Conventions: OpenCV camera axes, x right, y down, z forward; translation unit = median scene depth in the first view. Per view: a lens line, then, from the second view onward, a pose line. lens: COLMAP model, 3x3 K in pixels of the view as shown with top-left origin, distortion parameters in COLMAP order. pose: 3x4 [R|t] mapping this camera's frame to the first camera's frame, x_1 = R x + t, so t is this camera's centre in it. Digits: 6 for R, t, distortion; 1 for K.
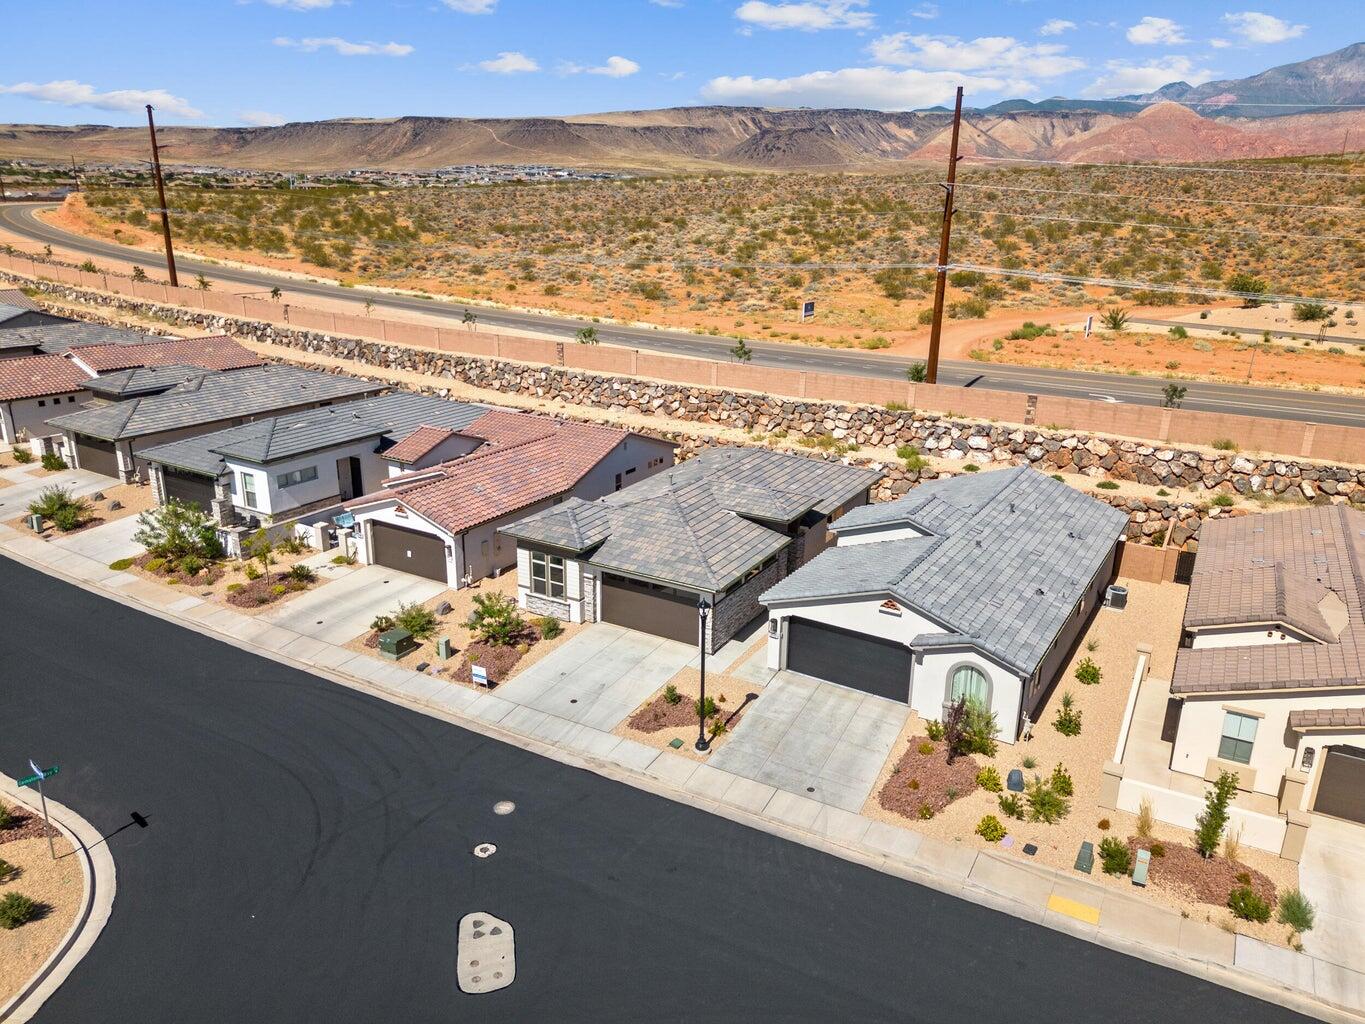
lens RADIAL K [[983.6, 0, 682.5], [0, 983.6, 512.0], [0, 0, 1]] dist [0.040118, -0.006096]
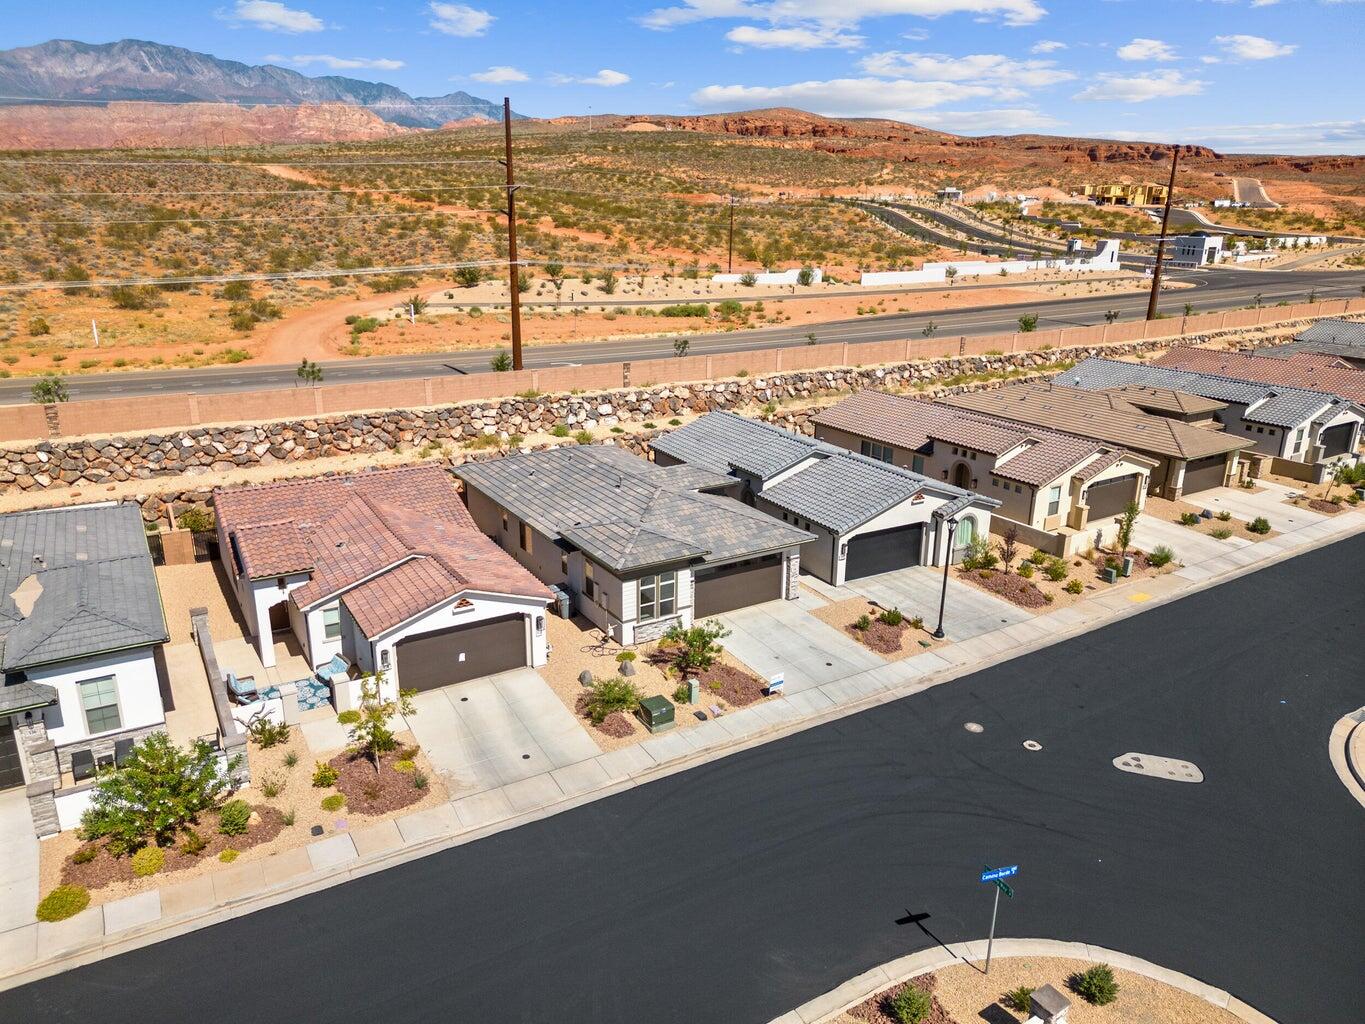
lens RADIAL K [[951.6, 0, 682.5], [0, 951.6, 512.0], [0, 0, 1]] dist [0.085586, -0.087488]
pose [[0.470812, -0.280943, 0.836306, -0.642935], [0.265830, 0.949061, 0.169168, -0.121280], [-0.841232, 0.142668, 0.521512, 0.341727]]
